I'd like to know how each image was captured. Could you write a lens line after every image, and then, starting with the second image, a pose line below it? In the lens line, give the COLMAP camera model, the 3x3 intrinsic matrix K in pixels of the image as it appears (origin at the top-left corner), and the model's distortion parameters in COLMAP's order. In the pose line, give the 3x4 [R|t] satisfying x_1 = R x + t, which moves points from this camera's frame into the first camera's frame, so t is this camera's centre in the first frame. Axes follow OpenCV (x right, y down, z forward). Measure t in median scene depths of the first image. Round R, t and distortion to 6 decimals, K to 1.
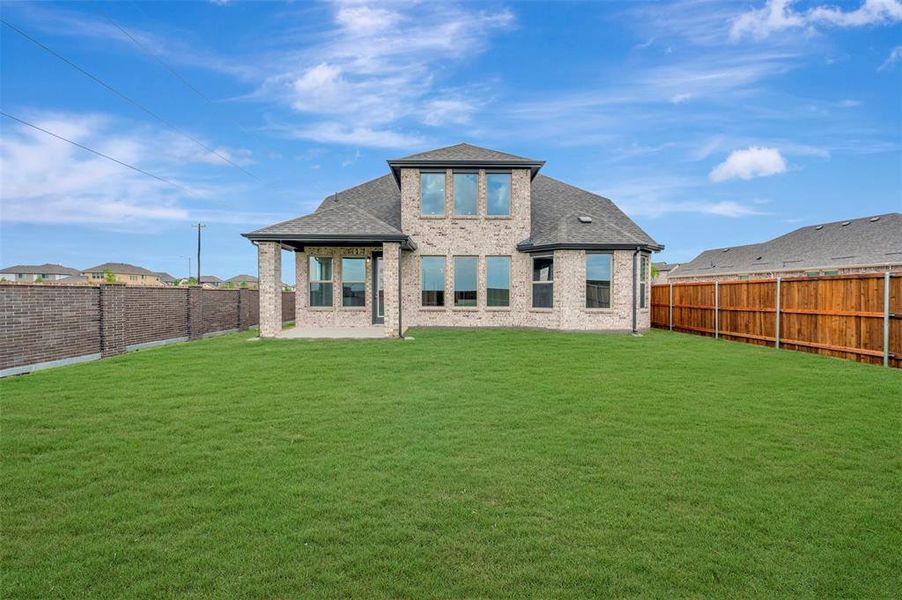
lens RADIAL K [[355.7, 0, 452.2], [0, 355.7, 298.4], [0, 0, 1]] dist [0.001815, 0.000049]
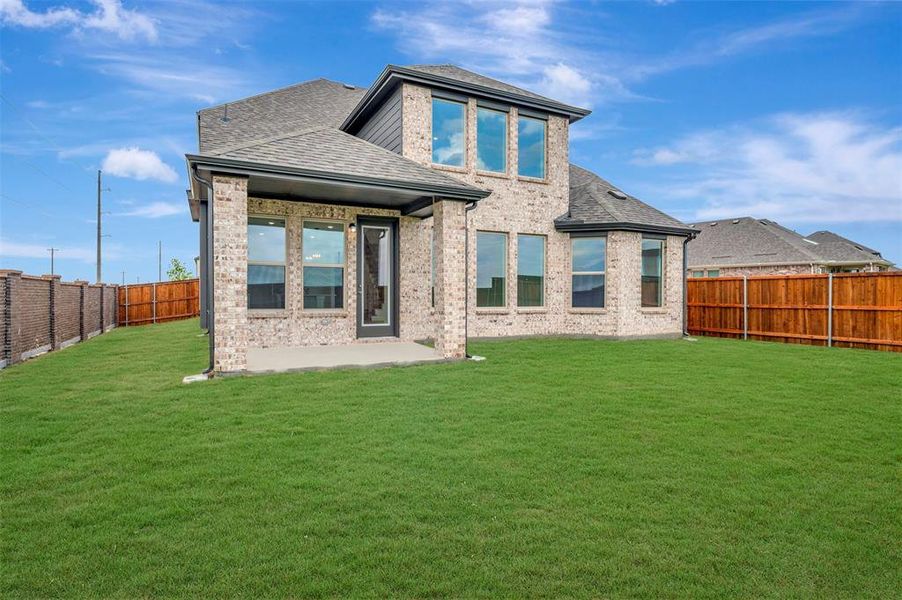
lens RADIAL K [[480.7, 0, 451.0], [0, 480.7, 300.0], [0, 0, 1]] dist [0.000388, 0.000007]
pose [[0.897587, -0.002564, 0.440831, -0.464249], [0.001491, 0.999995, 0.002781, 0.007371], [-0.440836, -0.001839, 0.897586, 0.232450]]
